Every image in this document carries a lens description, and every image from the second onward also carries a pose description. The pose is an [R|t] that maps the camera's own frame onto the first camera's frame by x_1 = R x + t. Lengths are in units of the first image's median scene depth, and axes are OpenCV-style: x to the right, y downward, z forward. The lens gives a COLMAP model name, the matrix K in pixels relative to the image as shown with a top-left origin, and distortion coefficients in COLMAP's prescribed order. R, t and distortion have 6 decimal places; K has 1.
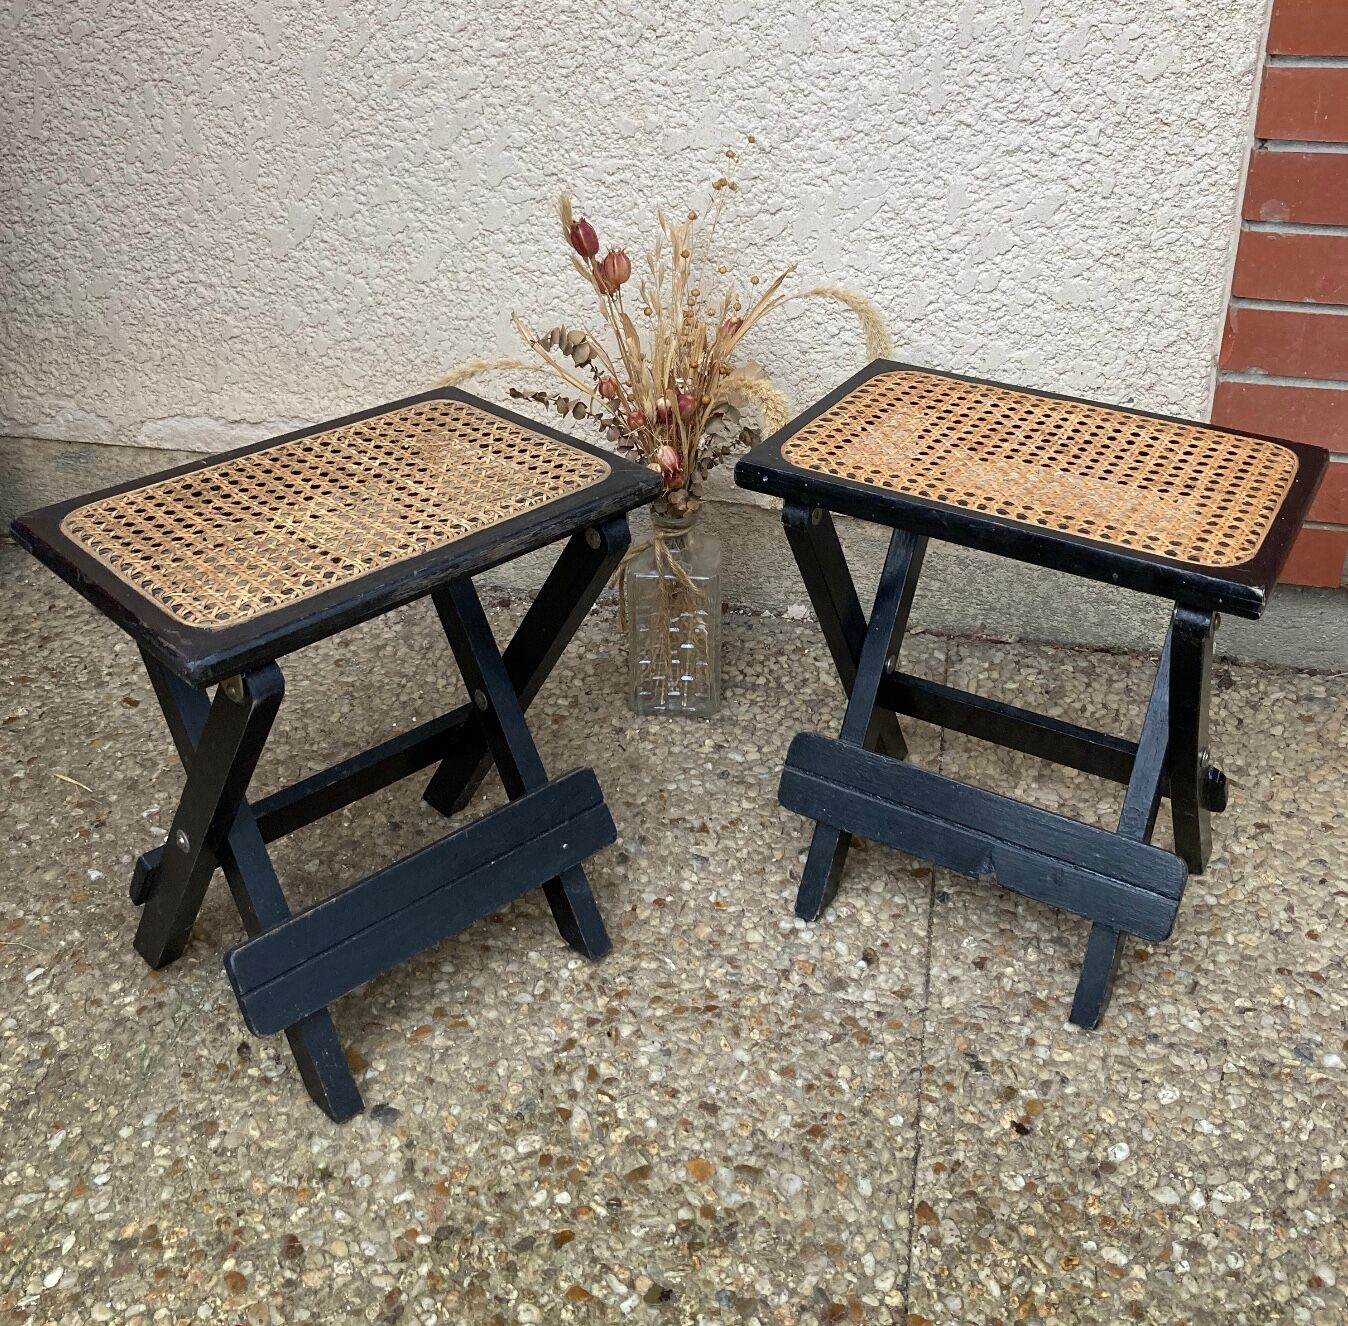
lens RADIAL K [[1528.9, 0, 667.2], [0, 1528.9, 437.0], [0, 0, 1]] dist [0.024713, 0.000000]
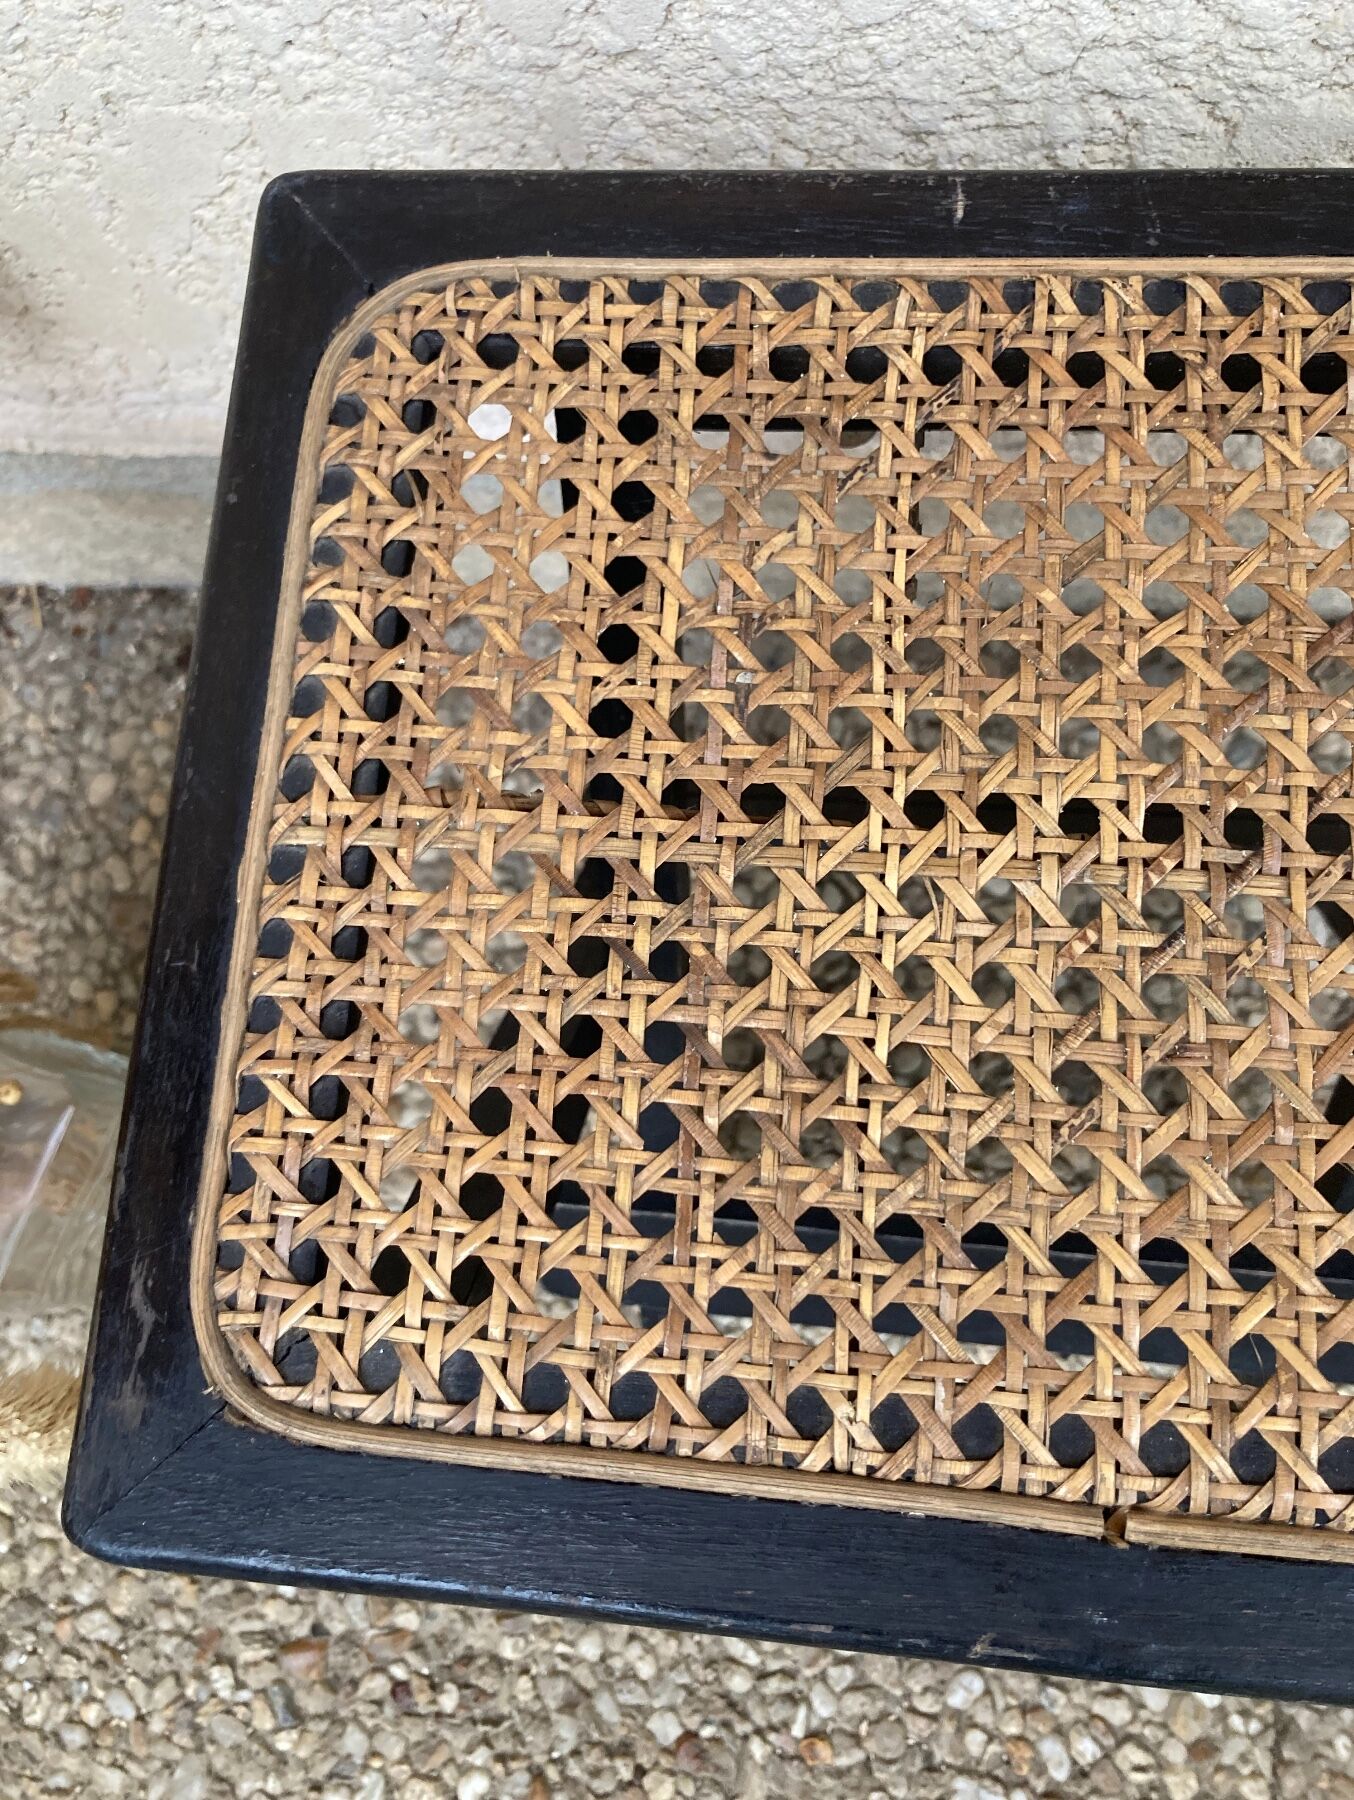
lens RADIAL K [[1547.3, 0, 664.4], [0, 1547.3, 890.8], [0, 0, 1]] dist [0.005416, 0.000455]
pose [[0.986403, -0.140495, -0.085268, 0.056178], [0.152770, 0.592583, 0.790890, -0.196970], [-0.060588, -0.793163, 0.605989, 0.794077]]
